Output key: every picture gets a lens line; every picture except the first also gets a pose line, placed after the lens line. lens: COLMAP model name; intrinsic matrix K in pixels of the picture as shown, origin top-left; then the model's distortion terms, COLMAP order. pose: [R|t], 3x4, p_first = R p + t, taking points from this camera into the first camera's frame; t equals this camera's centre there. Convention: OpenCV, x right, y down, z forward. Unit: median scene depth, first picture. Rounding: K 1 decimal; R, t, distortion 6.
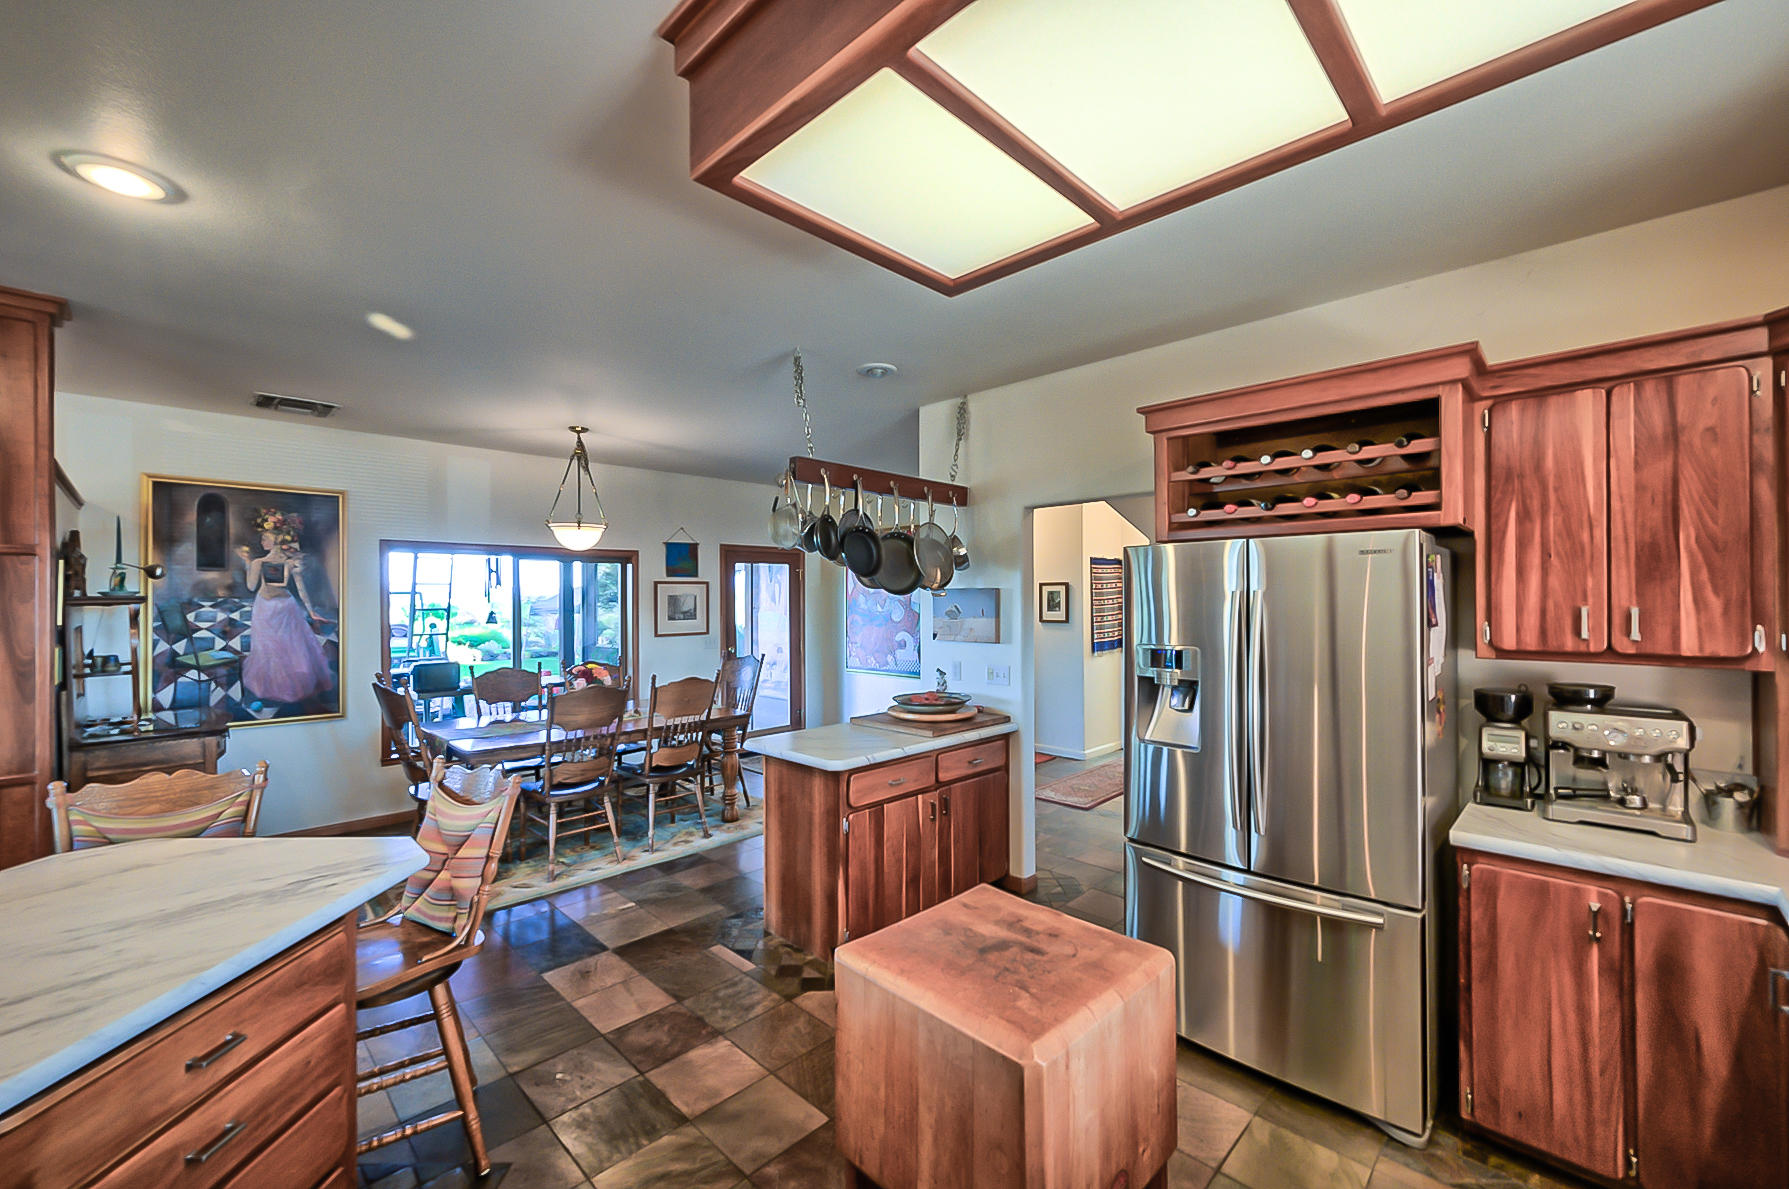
lens RADIAL K [[719.7, 0, 888.4], [0, 719.7, 594.6], [0, 0, 1]] dist [0.003911, 0.000582]
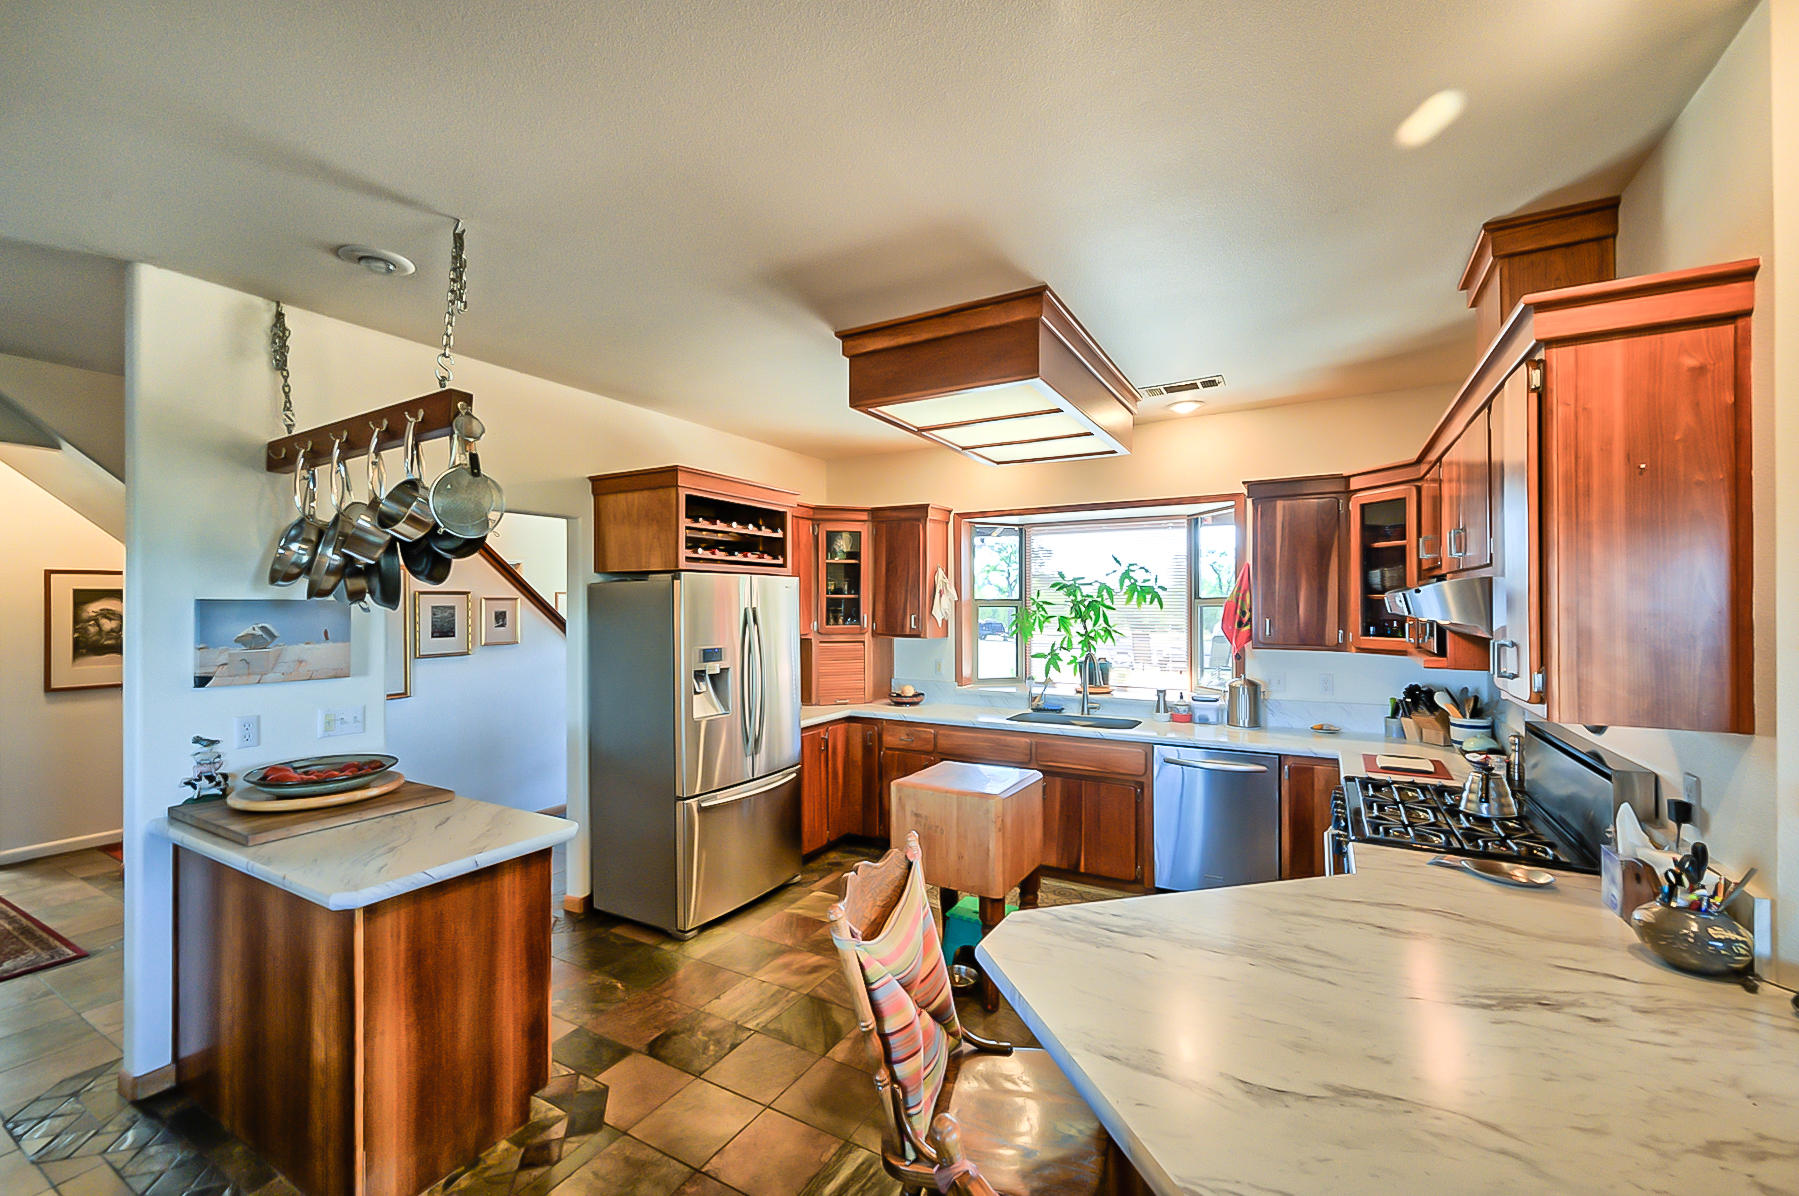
lens RADIAL K [[723.7, 0, 902.6], [0, 723.7, 605.6], [0, 0, 1]] dist [0.003911, 0.000582]
pose [[-0.263490, 0.001850, 0.964660, -0.591714], [-0.003524, 0.999990, -0.002880, -0.002837], [-0.964656, -0.004158, -0.263481, 0.558514]]
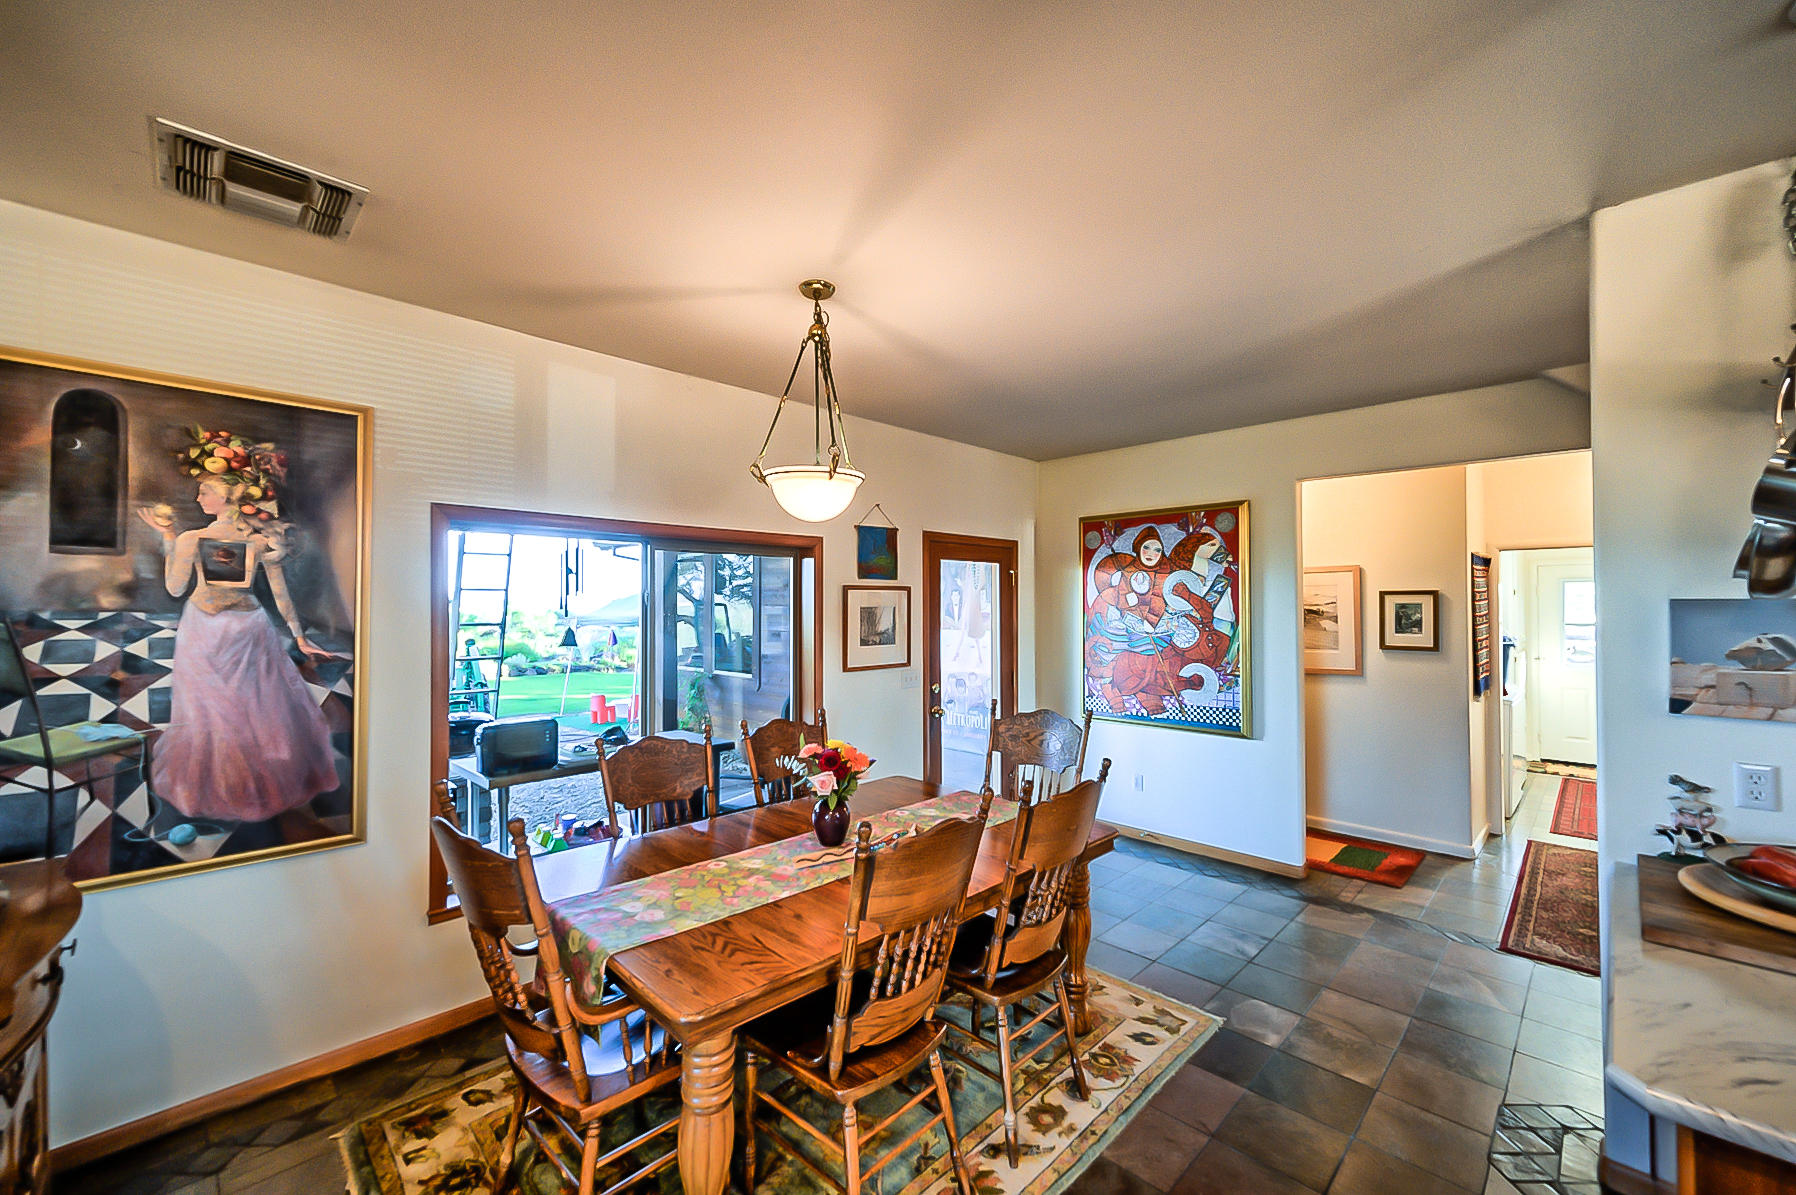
lens RADIAL K [[722.5, 0, 905.2], [0, 722.5, 596.7], [0, 0, 1]] dist [0.003911, 0.000582]
pose [[0.999987, 0.004878, -0.001711, -0.380309], [-0.004897, 0.999923, -0.011429, -0.001935], [0.001655, 0.011437, 0.999933, 0.499917]]
